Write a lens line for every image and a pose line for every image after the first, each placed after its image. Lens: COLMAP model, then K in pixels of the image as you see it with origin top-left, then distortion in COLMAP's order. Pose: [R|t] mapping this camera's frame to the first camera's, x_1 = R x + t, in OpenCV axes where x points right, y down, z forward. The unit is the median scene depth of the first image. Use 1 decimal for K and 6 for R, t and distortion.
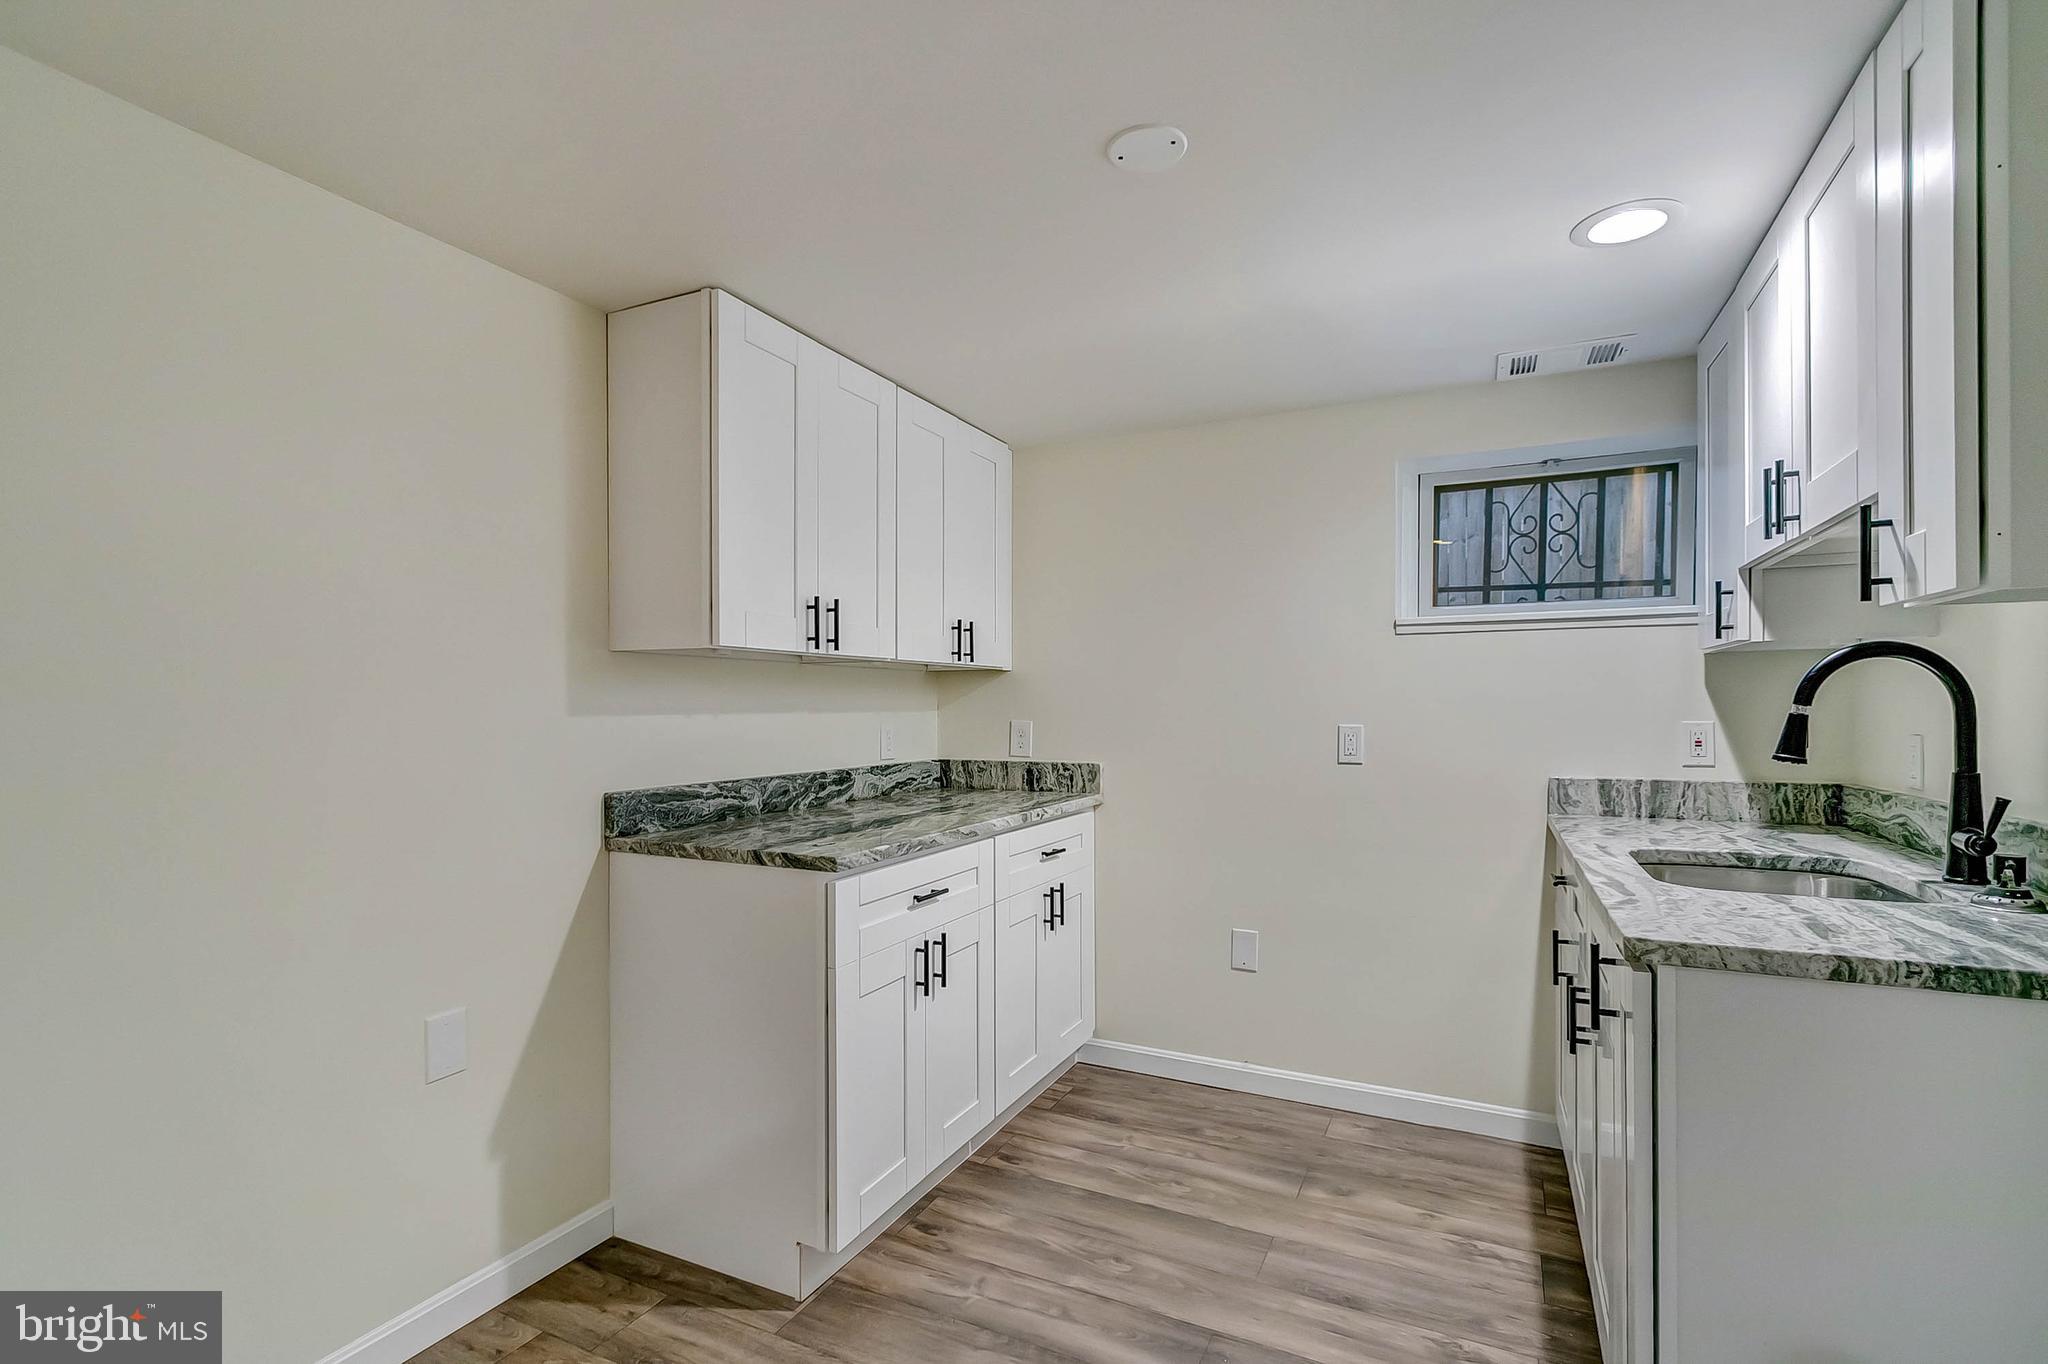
lens RADIAL K [[963.9, 0, 1007.7], [0, 963.9, 710.7], [0, 0, 1]] dist [0.003731, -0.000122]
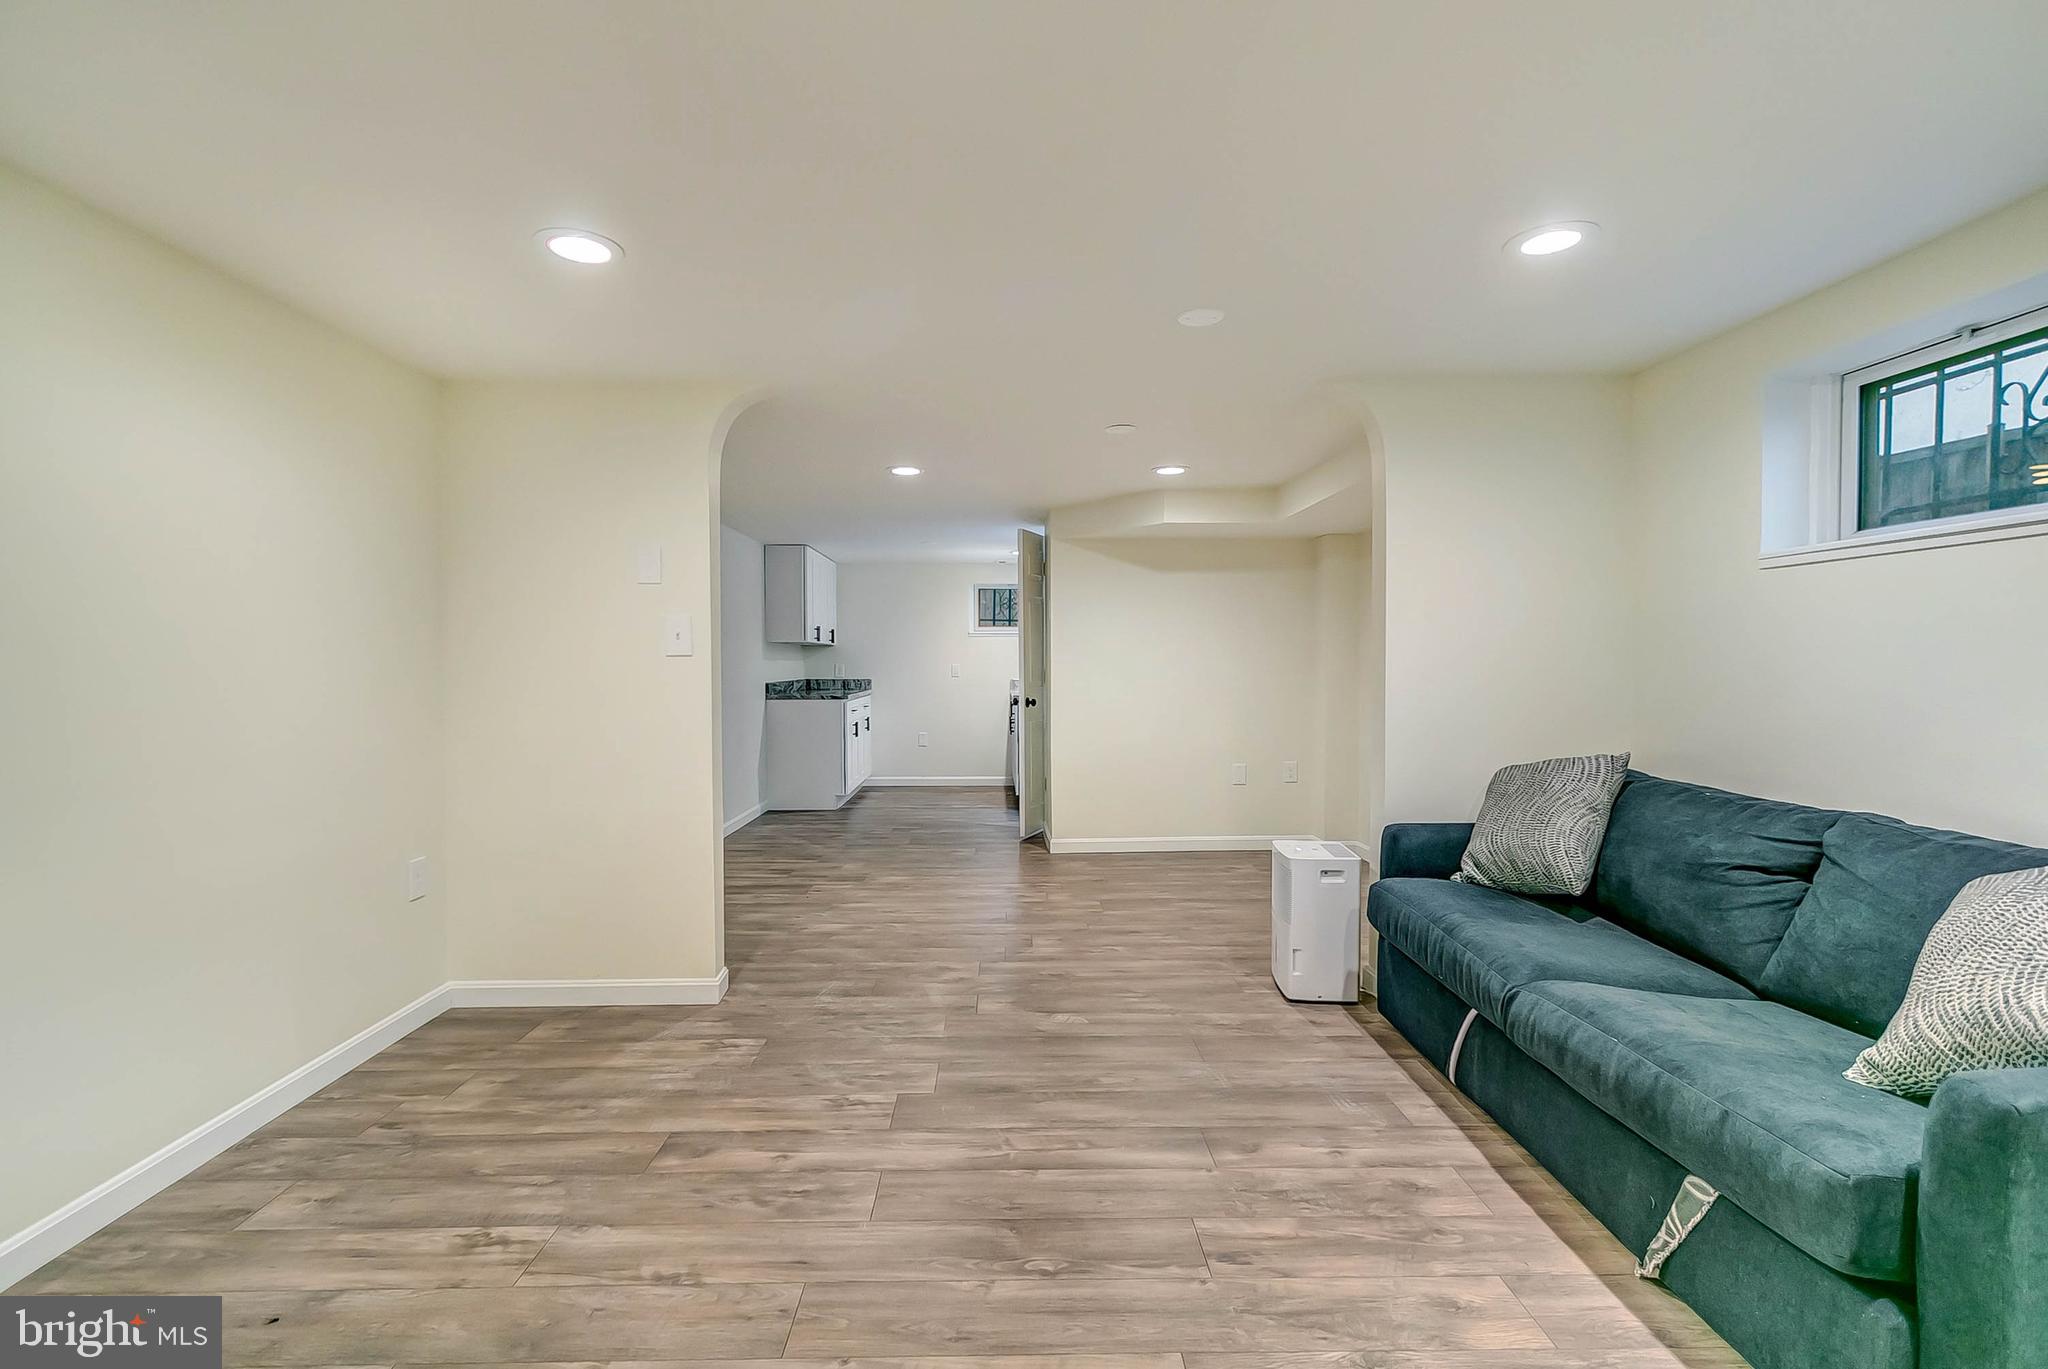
lens RADIAL K [[946.2, 0, 998.2], [0, 946.2, 683.8], [0, 0, 1]] dist [0.001850, -0.000121]
pose [[0.895543, -0.010010, 0.444863, -1.082477], [0.002408, 0.999841, 0.017649, 0.028167], [-0.444969, -0.014734, 0.895425, -2.213381]]
